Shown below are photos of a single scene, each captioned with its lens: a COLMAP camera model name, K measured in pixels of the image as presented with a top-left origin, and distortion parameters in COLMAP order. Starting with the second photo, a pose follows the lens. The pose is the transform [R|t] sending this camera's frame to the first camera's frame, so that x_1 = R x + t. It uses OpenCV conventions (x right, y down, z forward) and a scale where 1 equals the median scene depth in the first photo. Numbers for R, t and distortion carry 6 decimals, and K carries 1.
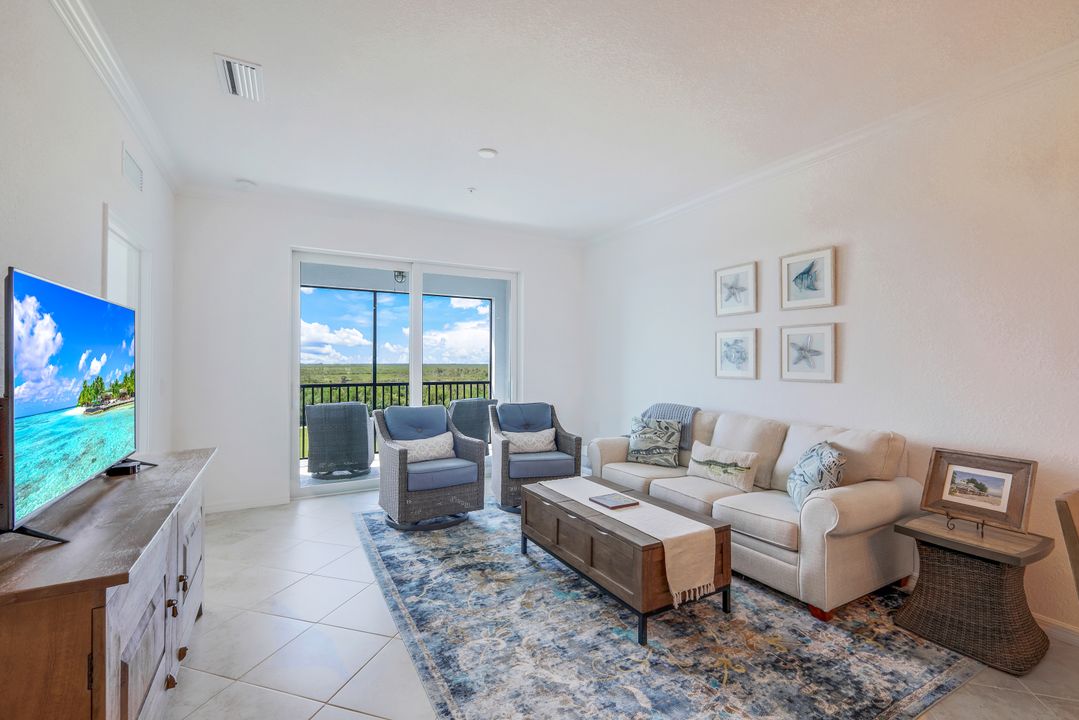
lens RADIAL K [[480.7, 0, 541.1], [0, 480.7, 361.1], [0, 0, 1]] dist [-0.000942, -0.000078]
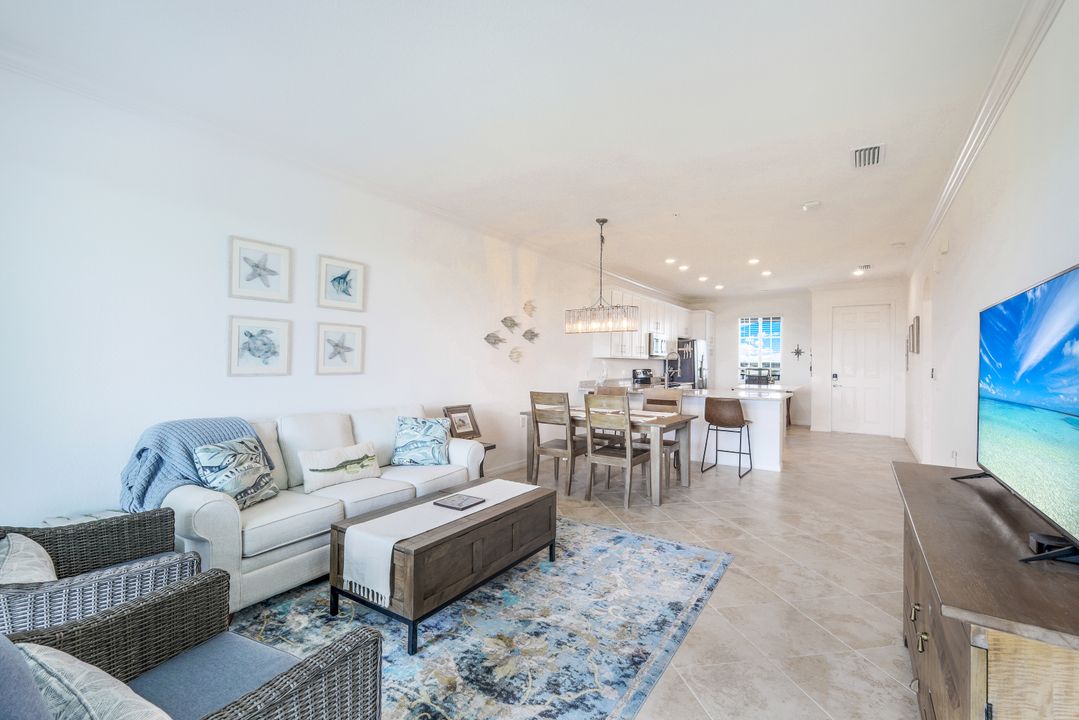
lens RADIAL K [[480.7, 0, 542.0], [0, 480.7, 354.3], [0, 0, 1]] dist [-0.000942, -0.000078]
pose [[-0.473335, 0.006022, 0.880862, -0.701397], [-0.012250, 0.999835, -0.013417, 0.005078], [-0.880798, -0.017141, -0.473183, 1.181538]]
